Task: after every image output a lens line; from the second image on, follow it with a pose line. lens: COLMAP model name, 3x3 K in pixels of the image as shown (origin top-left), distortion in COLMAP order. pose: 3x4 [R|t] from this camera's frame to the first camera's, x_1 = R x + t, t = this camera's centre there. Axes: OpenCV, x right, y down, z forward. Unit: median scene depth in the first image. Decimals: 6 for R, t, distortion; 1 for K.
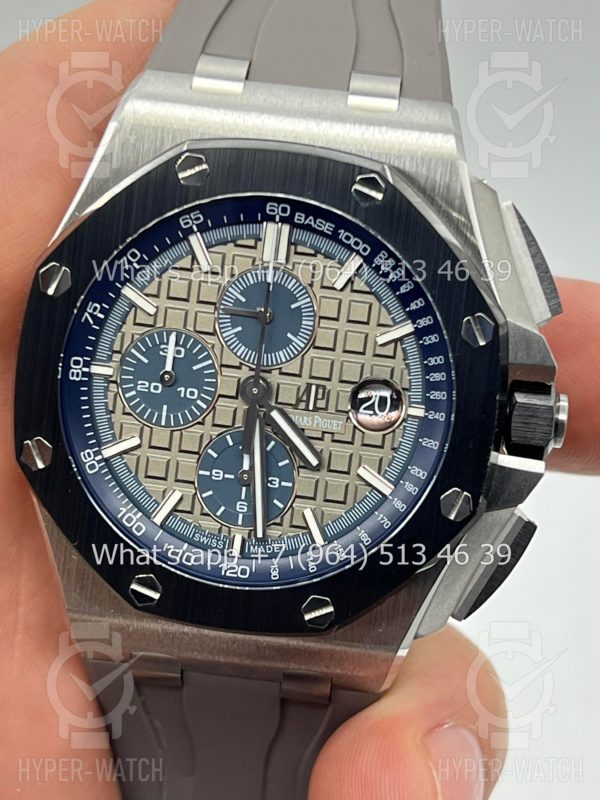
lens RADIAL K [[1867.5, 0, 303.2], [0, 1867.5, 398.6], [0, 0, 1]] dist [0.221460, 0.000000]
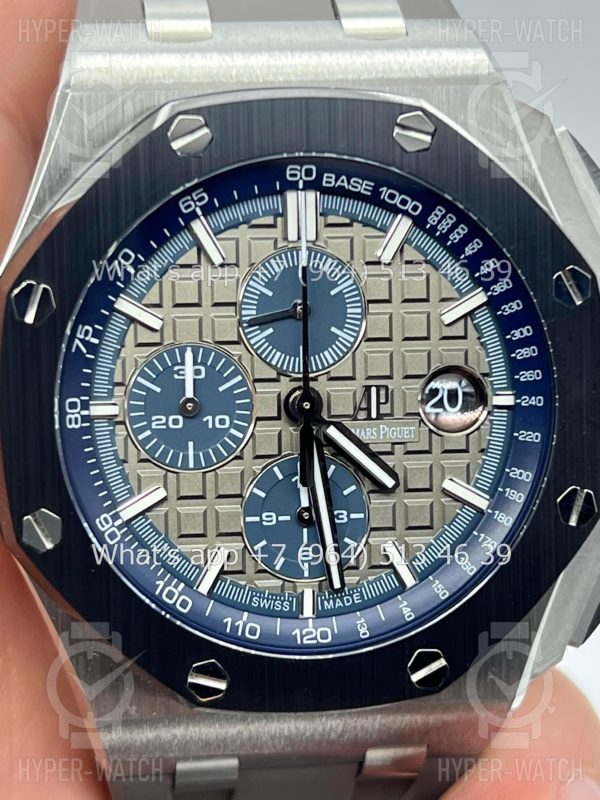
lens RADIAL K [[1867.5, 0, 298.3], [0, 1867.5, 401.2], [0, 0, 1]] dist [0.221460, 0.000000]
pose [[0.971544, -0.154635, 0.179419, -0.168523], [0.155122, 0.987830, 0.011402, -0.015273], [-0.178998, 0.016754, 0.983707, 0.224972]]
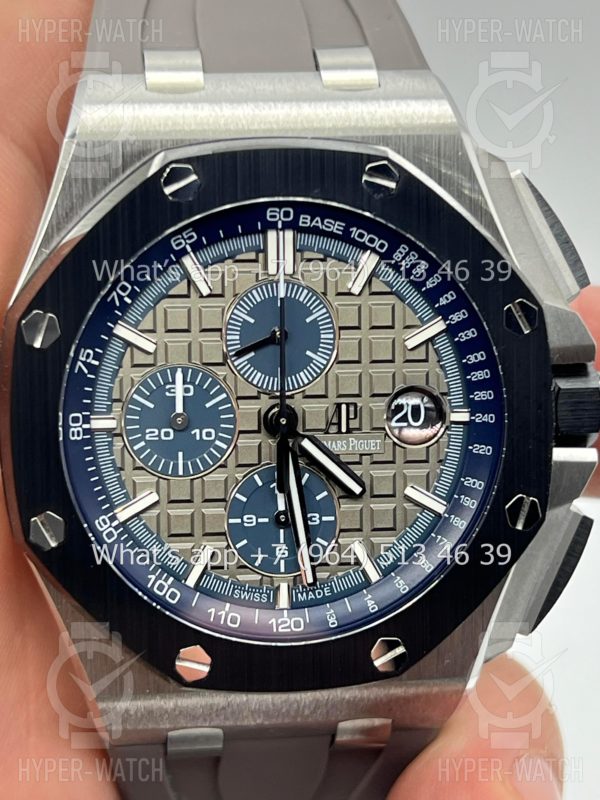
lens RADIAL K [[1867.5, 0, 302.5], [0, 1867.5, 402.2], [0, 0, 1]] dist [0.221460, 0.000000]
pose [[0.975800, -0.149722, 0.159365, -0.155235], [0.145920, 0.988664, 0.035360, -0.042635], [-0.162853, -0.011250, 0.986586, 0.124053]]
